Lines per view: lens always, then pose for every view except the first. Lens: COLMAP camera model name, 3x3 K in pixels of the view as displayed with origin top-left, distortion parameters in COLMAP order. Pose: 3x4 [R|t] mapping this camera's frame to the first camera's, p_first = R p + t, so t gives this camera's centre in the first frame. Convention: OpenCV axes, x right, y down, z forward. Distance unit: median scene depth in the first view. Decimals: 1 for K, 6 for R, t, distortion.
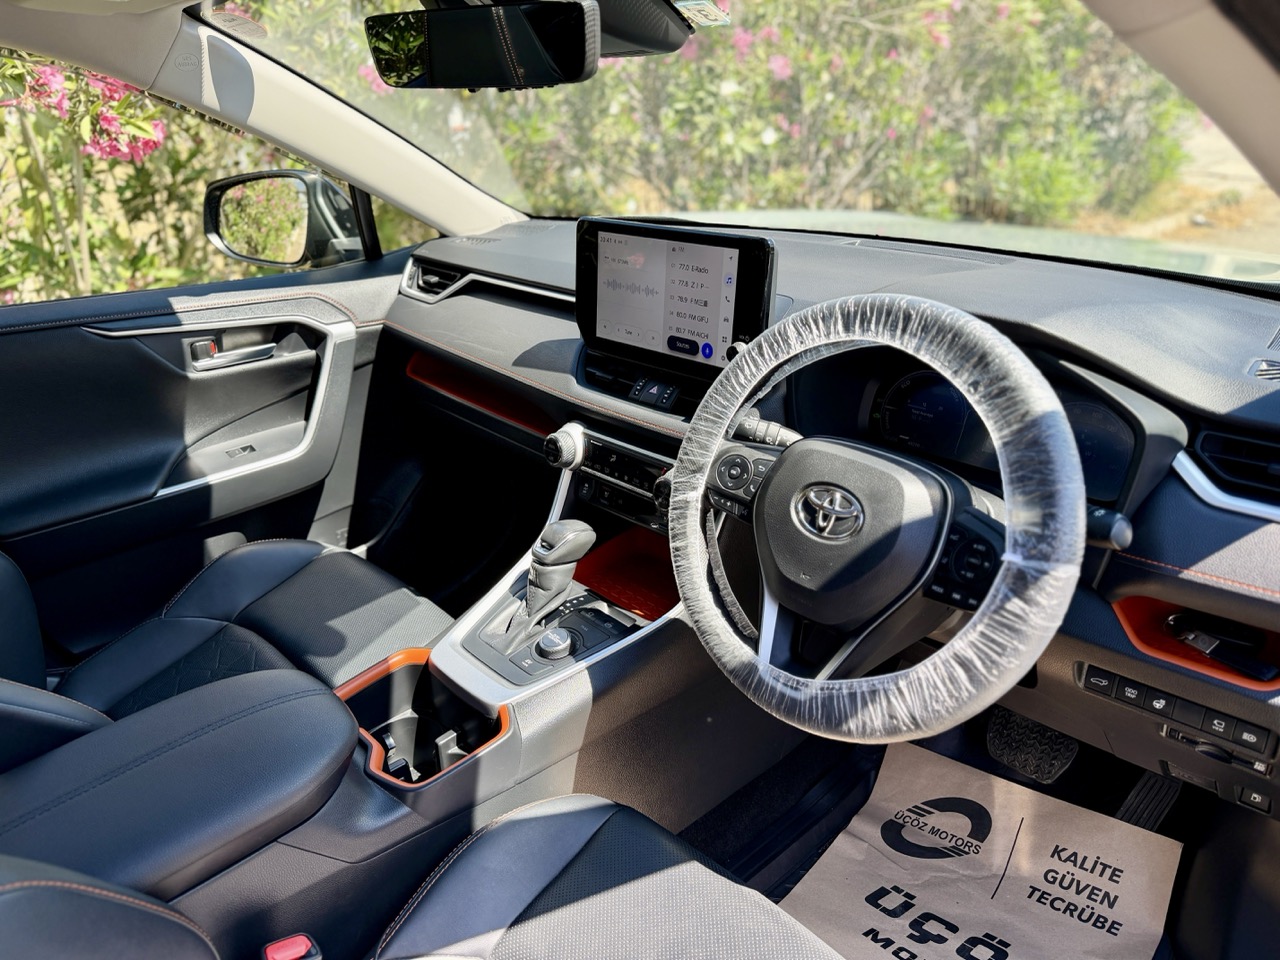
lens RADIAL K [[901.9, 0, 640.2], [0, 901.9, 480.4], [0, 0, 1]] dist [0.000208, 0.000017]
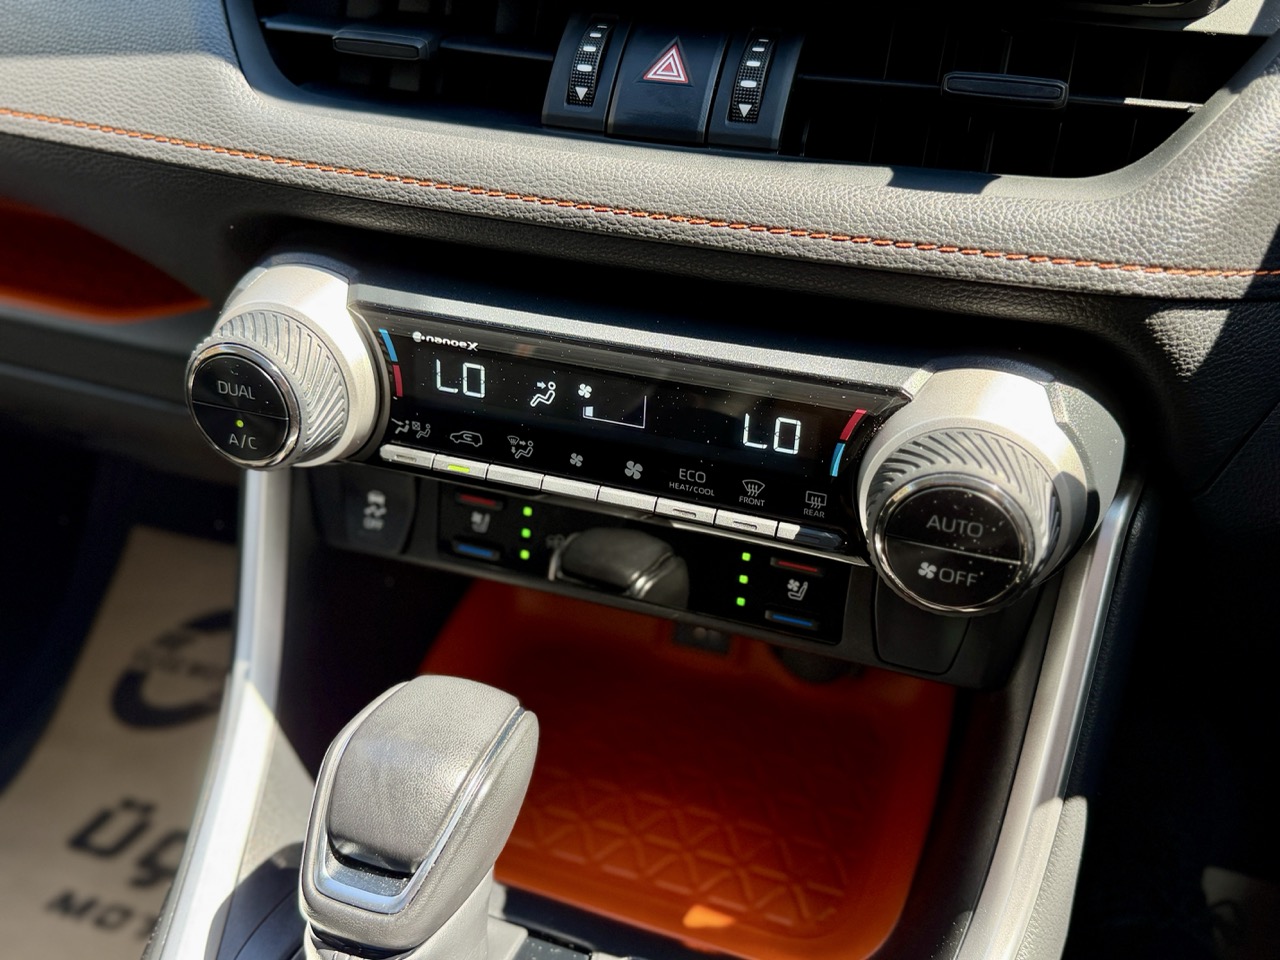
lens RADIAL K [[1234.3, 0, 639.9], [0, 1234.3, 479.1], [0, 0, 1]] dist [0.069019, 0.000000]
pose [[0.891341, -0.247623, 0.379729, -0.130874], [0.168765, 0.958681, 0.229018, -0.070418], [-0.420749, -0.140049, 0.896302, 0.676258]]
